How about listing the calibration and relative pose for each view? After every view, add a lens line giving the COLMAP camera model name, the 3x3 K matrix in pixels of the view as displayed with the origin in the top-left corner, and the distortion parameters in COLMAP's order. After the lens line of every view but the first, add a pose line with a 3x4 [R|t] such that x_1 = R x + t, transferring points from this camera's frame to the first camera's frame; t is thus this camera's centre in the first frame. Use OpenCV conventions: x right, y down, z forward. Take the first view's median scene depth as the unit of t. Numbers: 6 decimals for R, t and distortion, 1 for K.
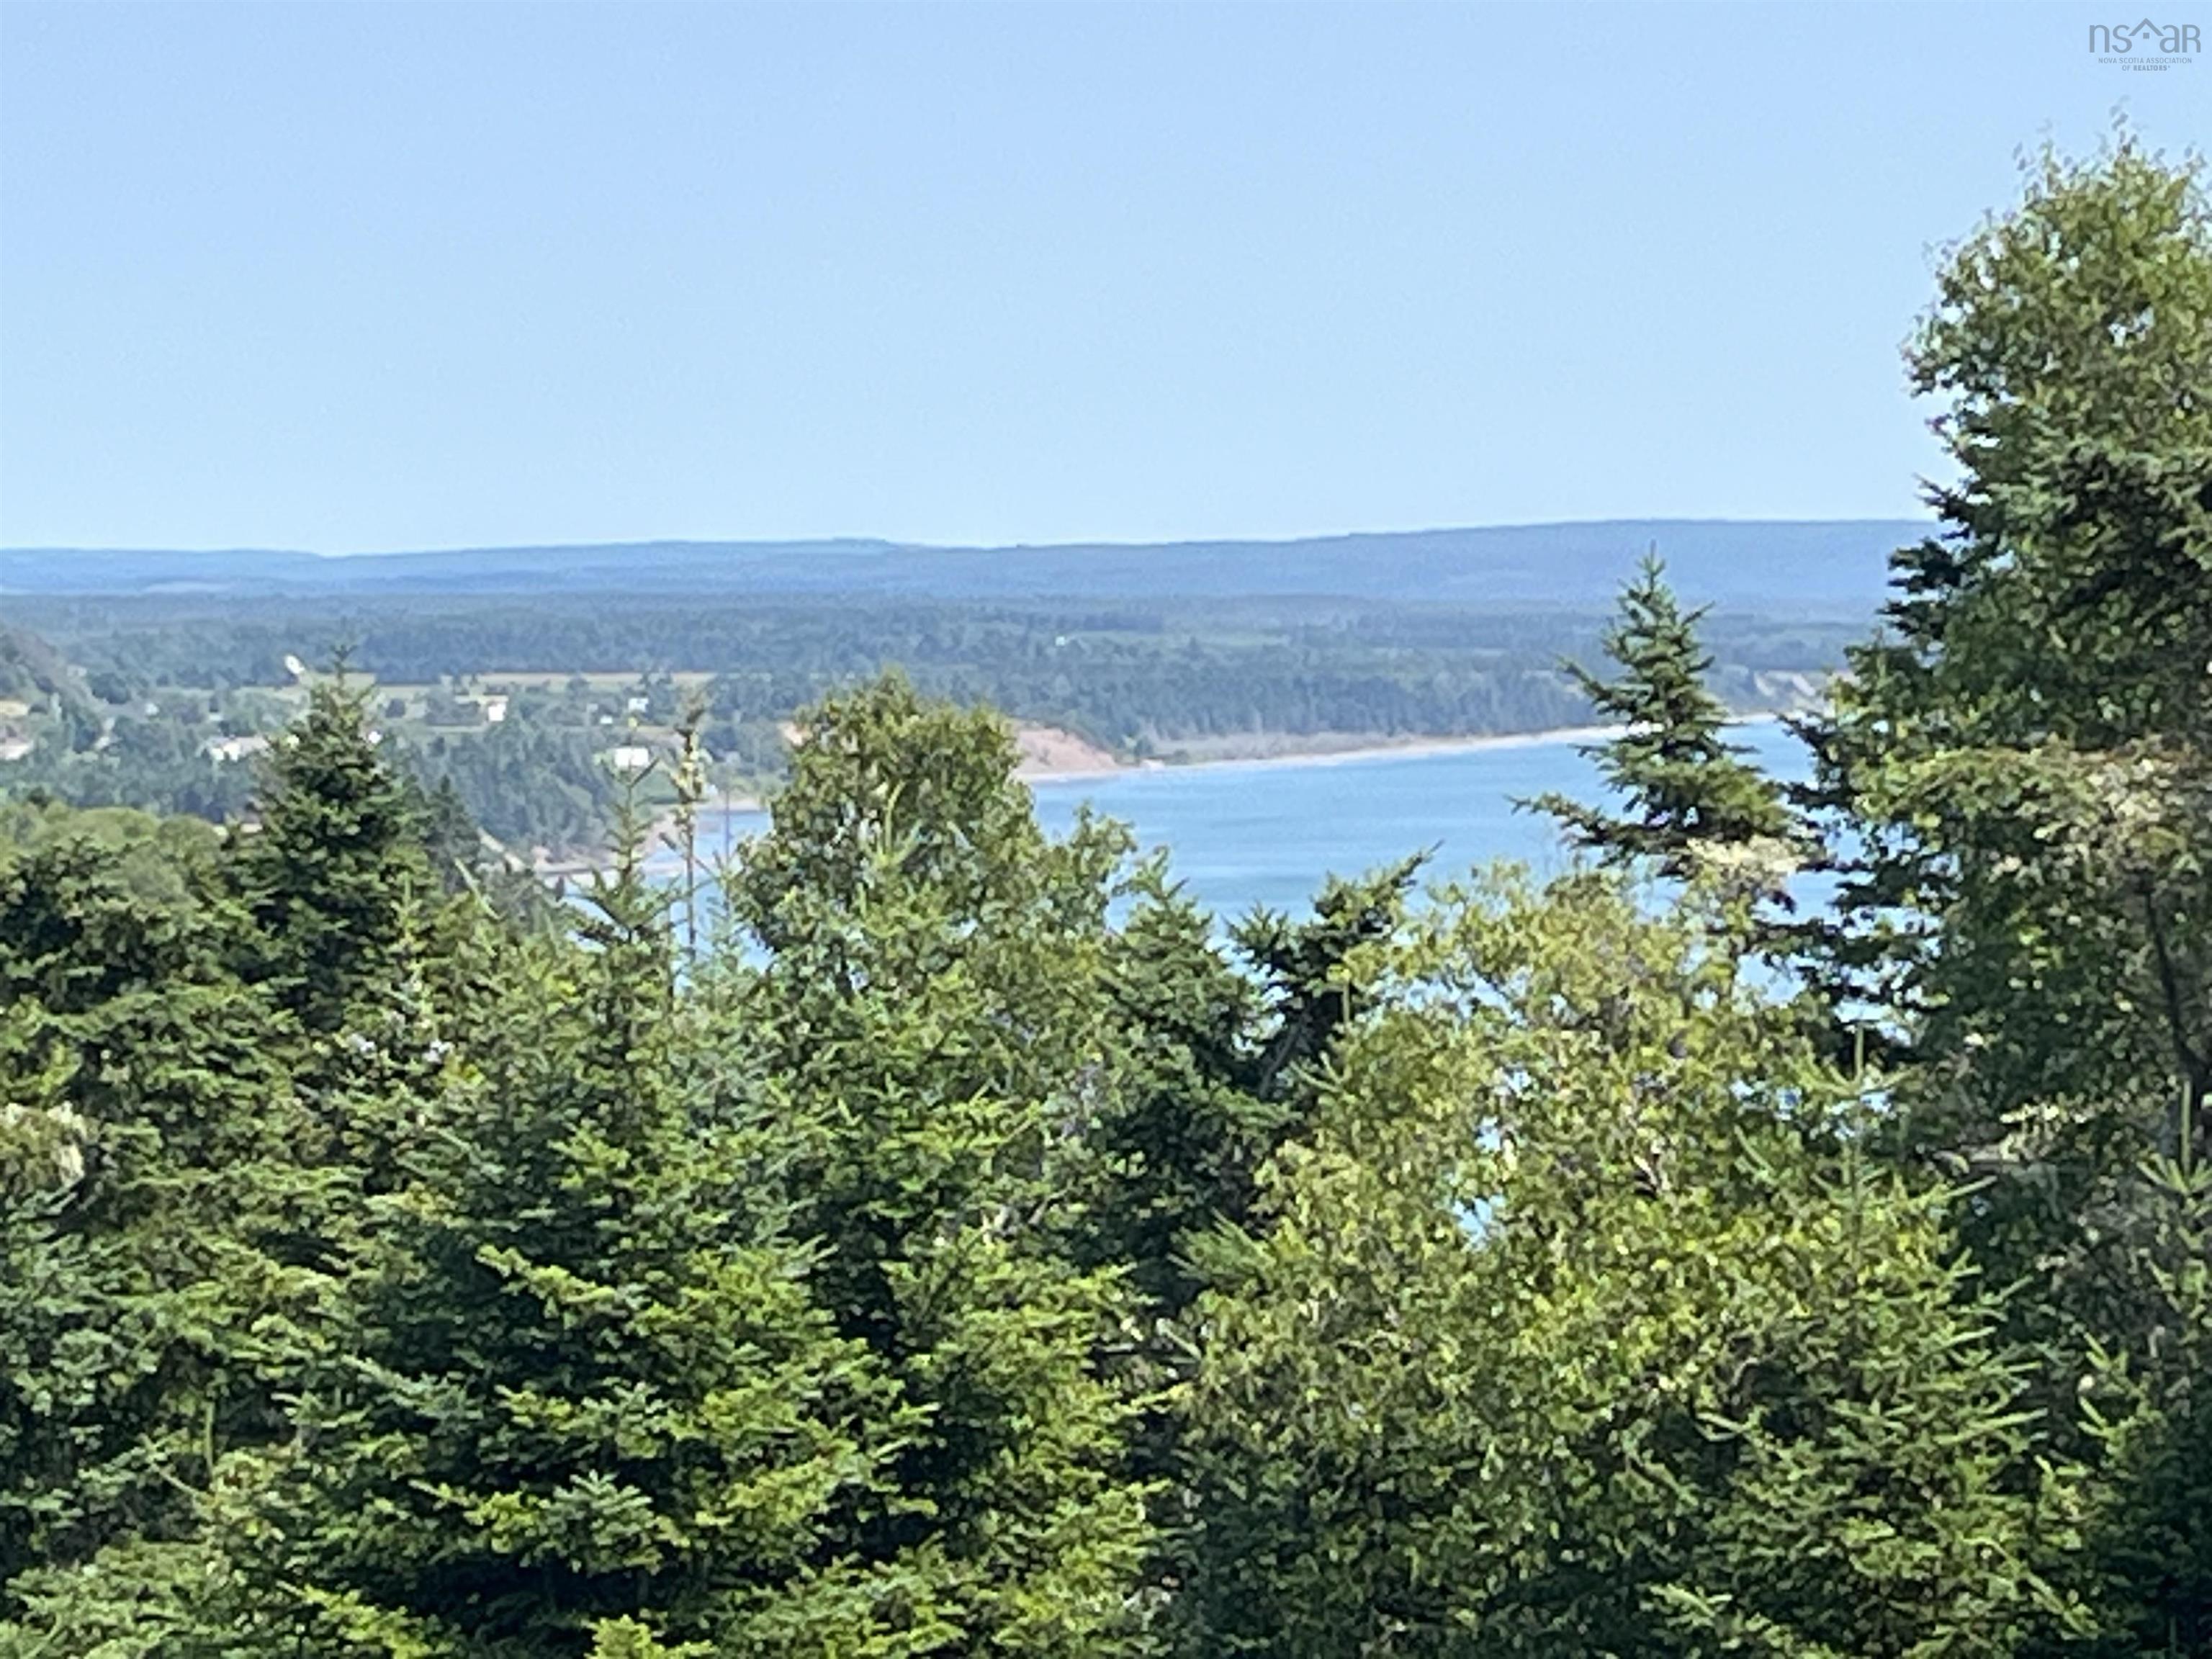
lens RADIAL K [[8521.3, 0, 1105.8], [0, 8521.3, 829.3], [0, 0, 1]] dist [0.151699, 0.000000]
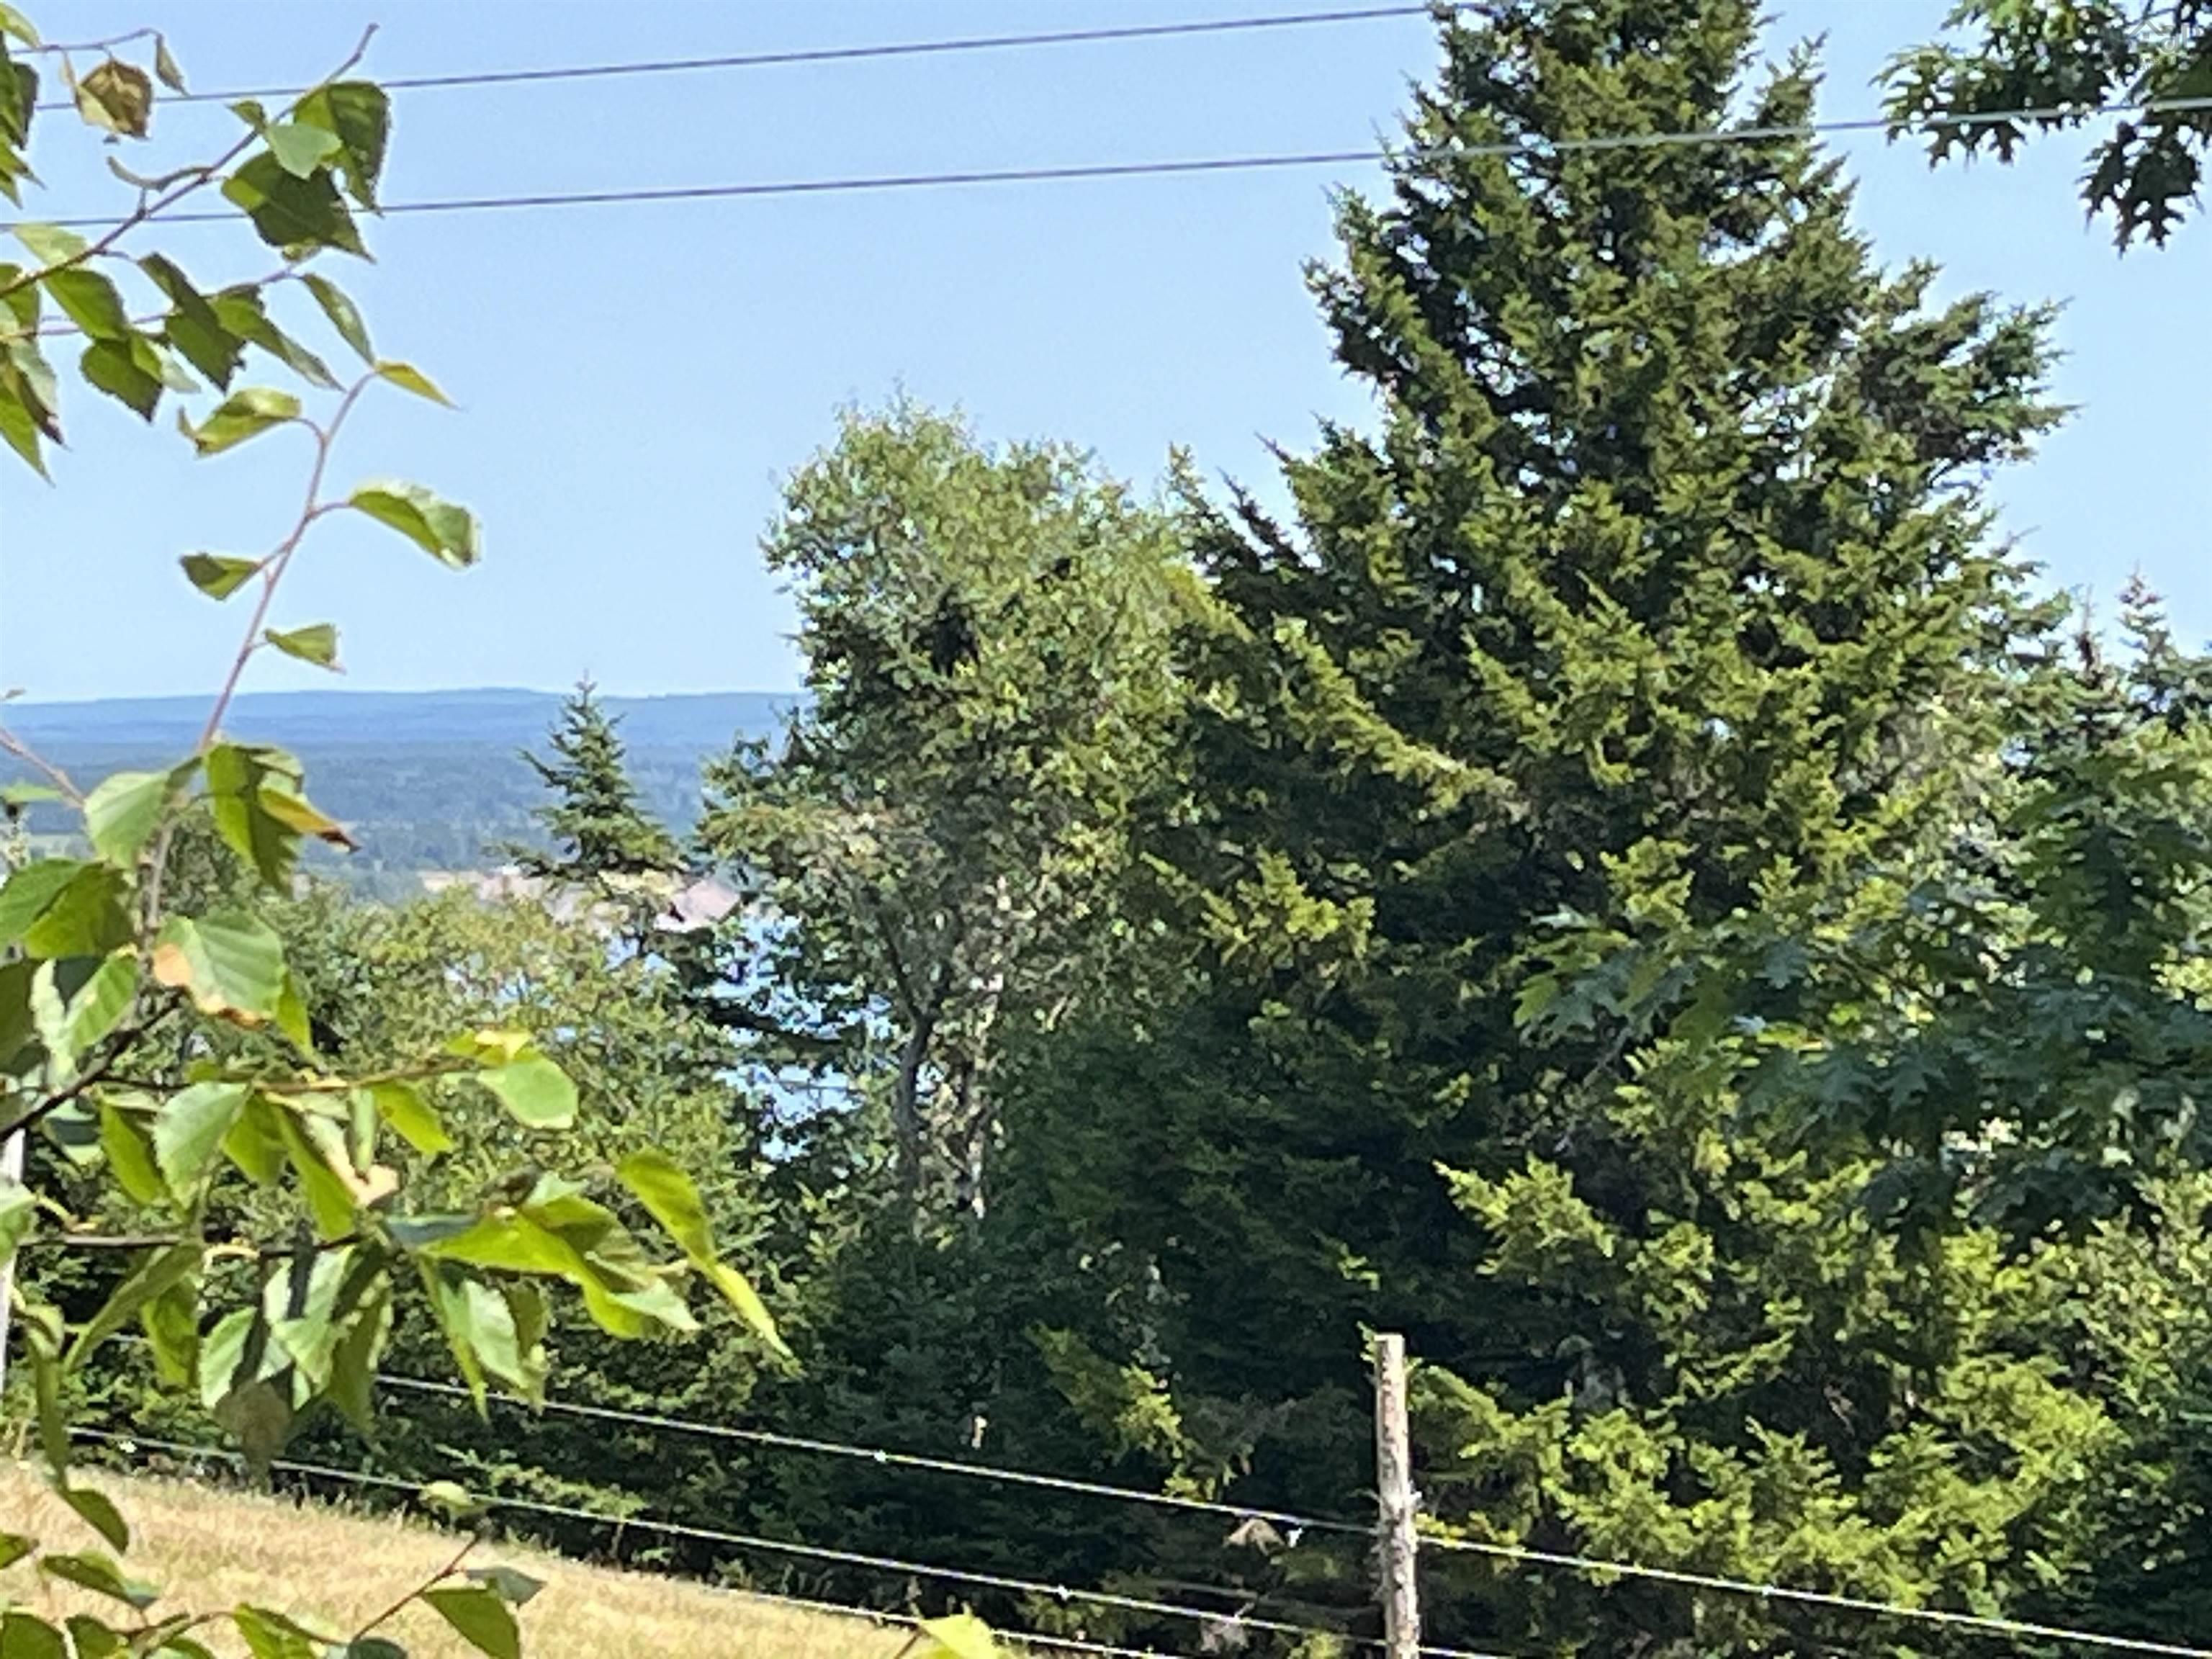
lens RADIAL K [[8521.3, 0, 1108.0], [0, 8521.3, 830.2], [0, 0, 1]] dist [0.151699, 0.000000]
pose [[0.999184, 0.001547, 0.040367, 0.095016], [-0.000828, 0.999841, -0.017800, 0.019827], [-0.040389, 0.017752, 0.999026, -0.469540]]
